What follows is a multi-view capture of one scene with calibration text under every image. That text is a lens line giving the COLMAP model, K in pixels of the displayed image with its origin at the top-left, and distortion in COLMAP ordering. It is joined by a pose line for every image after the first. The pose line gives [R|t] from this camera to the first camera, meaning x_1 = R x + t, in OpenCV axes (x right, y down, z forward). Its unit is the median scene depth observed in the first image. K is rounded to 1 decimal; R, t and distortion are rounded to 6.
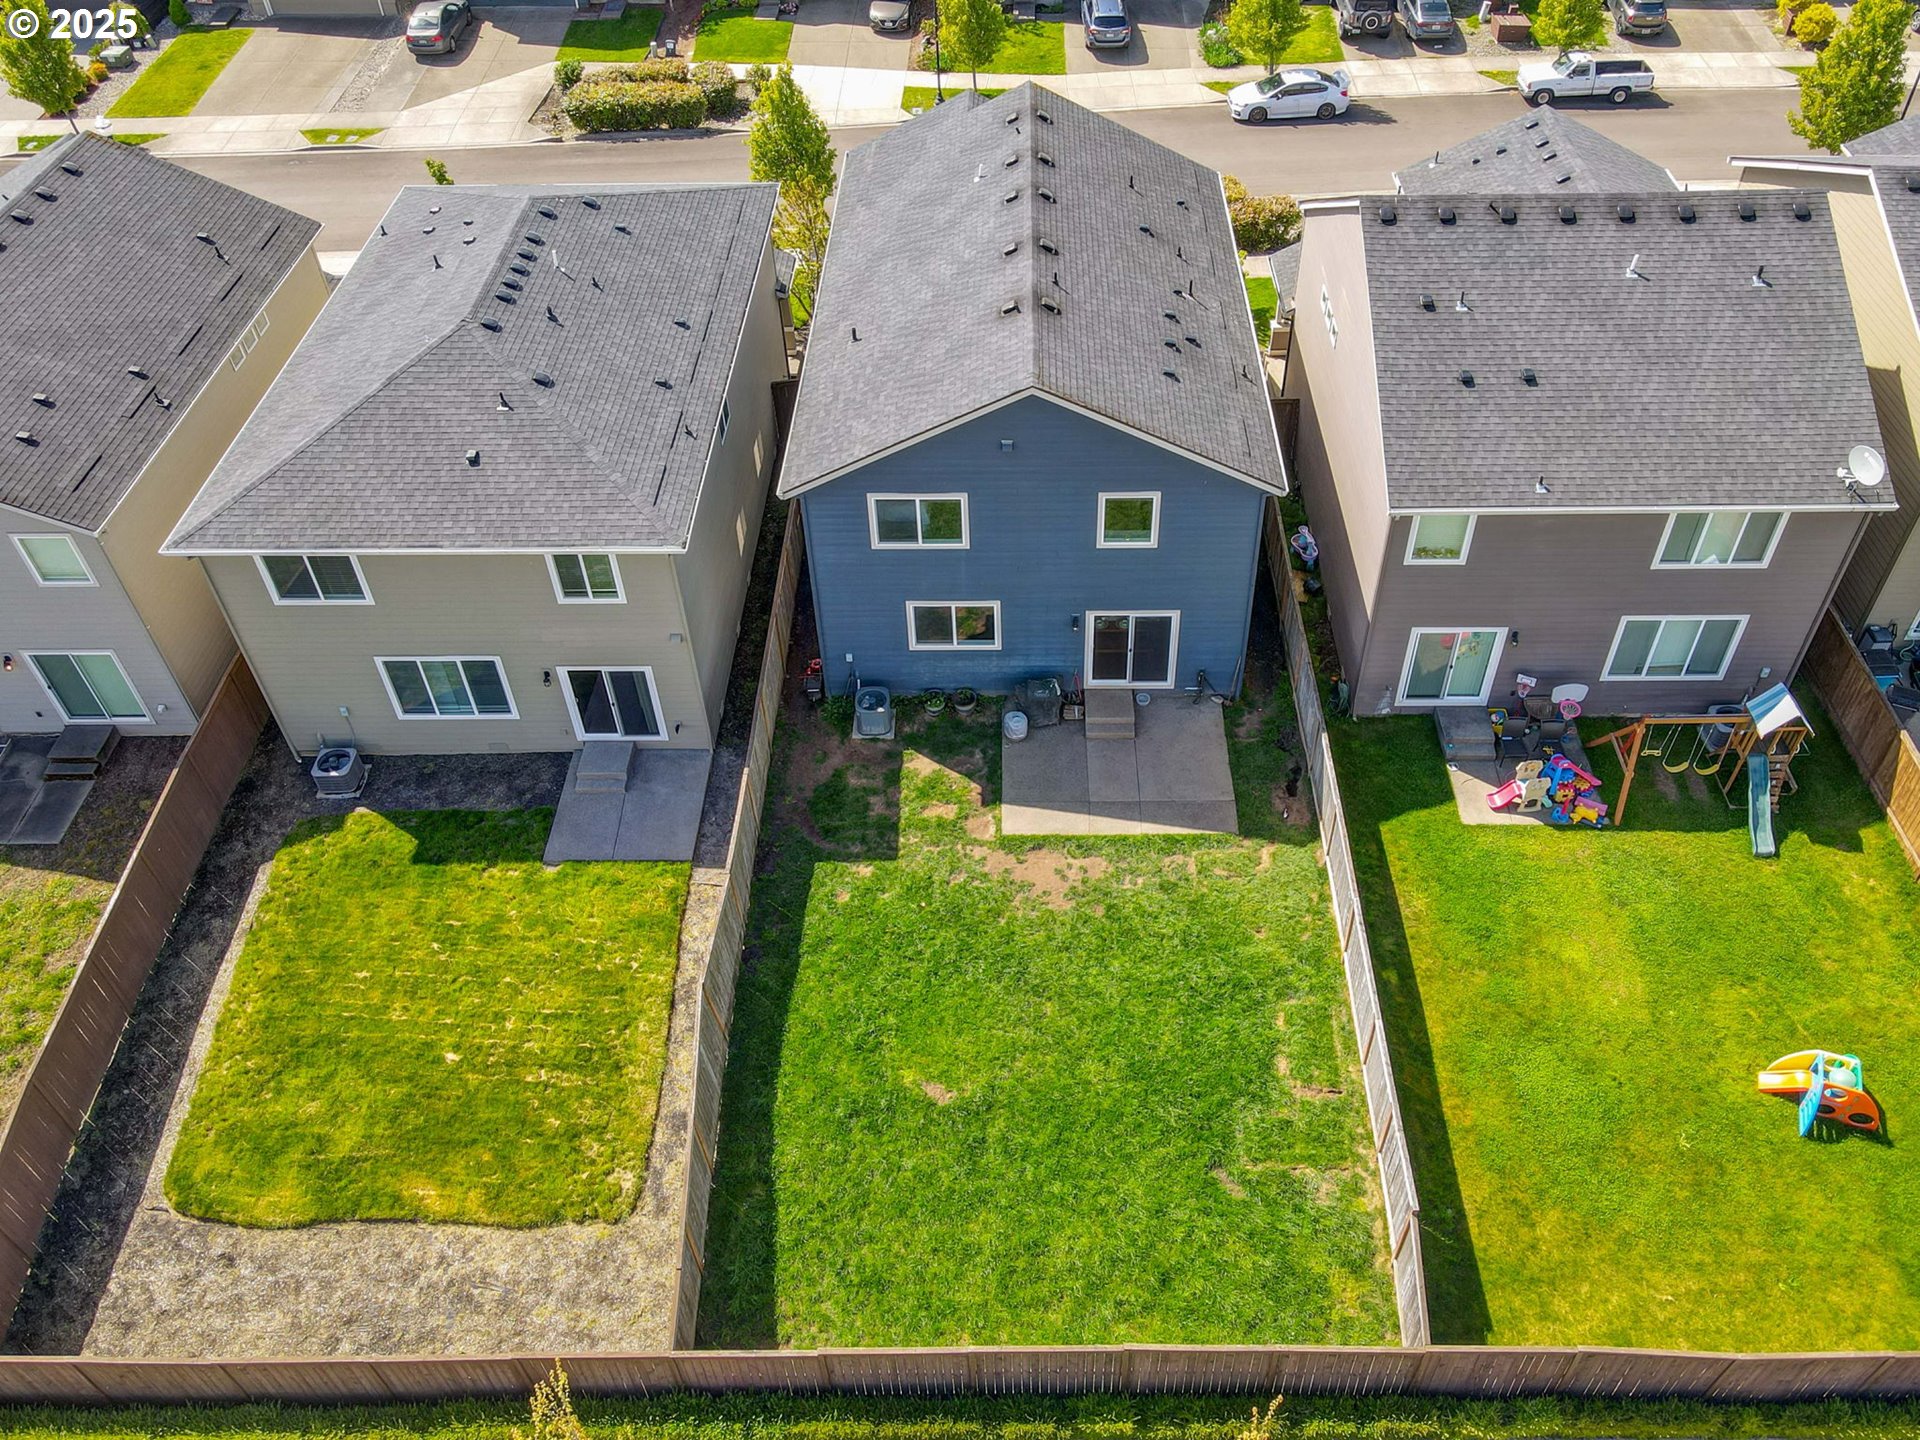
lens RADIAL K [[1513.0, 0, 976.0], [0, 1513.0, 724.8], [0, 0, 1]] dist [0.002192, 0.009610]
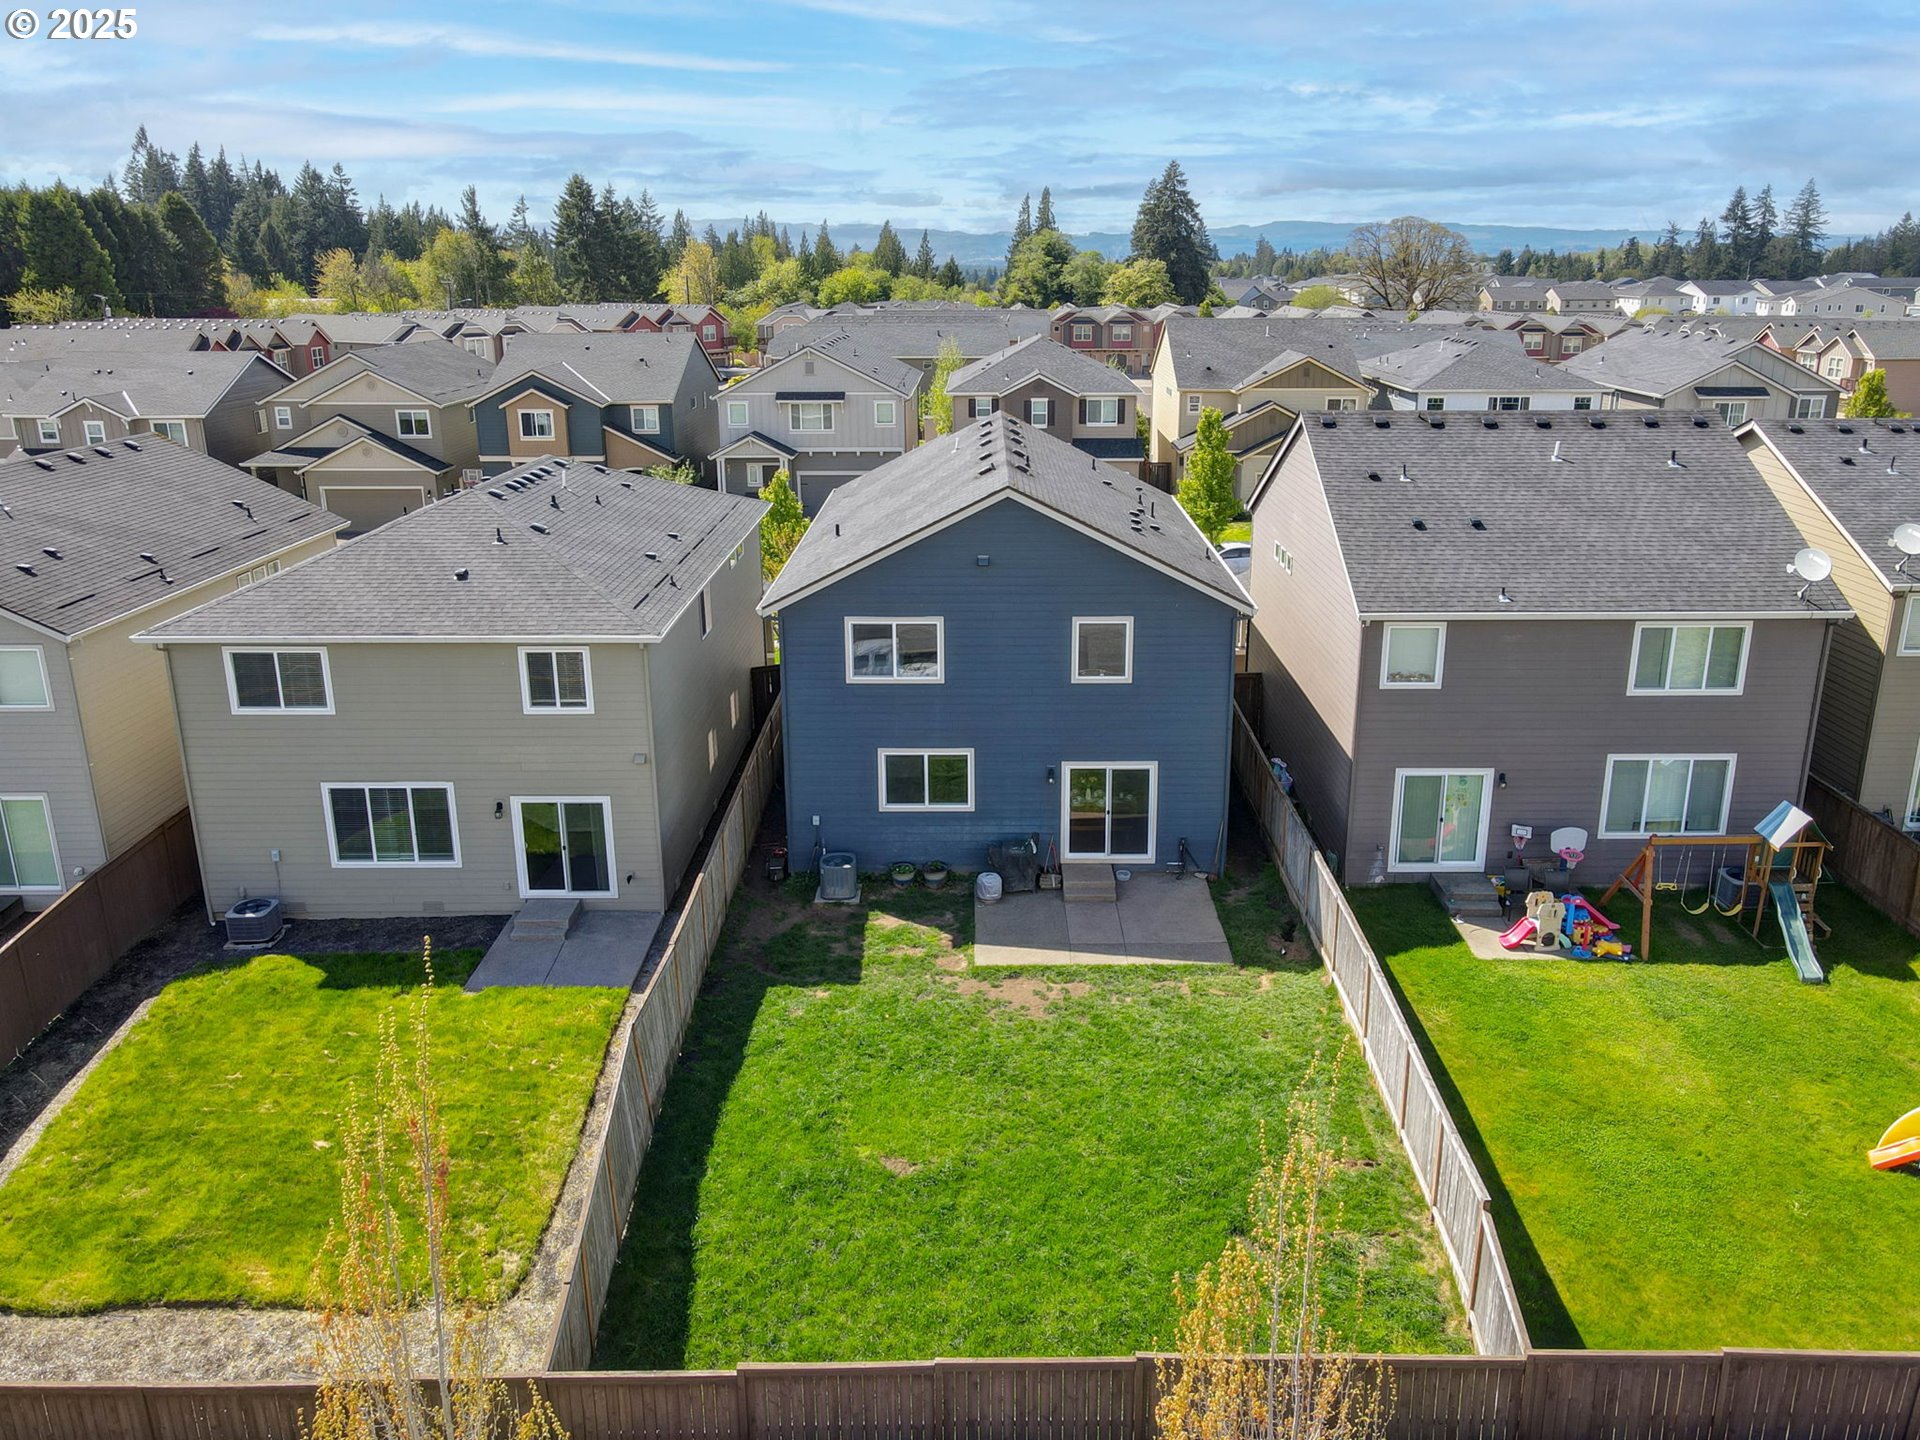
lens RADIAL K [[1500.9, 0, 960.0], [0, 1500.9, 720.0], [0, 0, 1]] dist [0.015376, -0.010704]
pose [[0.999779, 0.017662, 0.011392, -0.004879], [-0.010421, 0.887303, -0.461070, 0.373531], [-0.018252, 0.460850, 0.887291, 0.135459]]
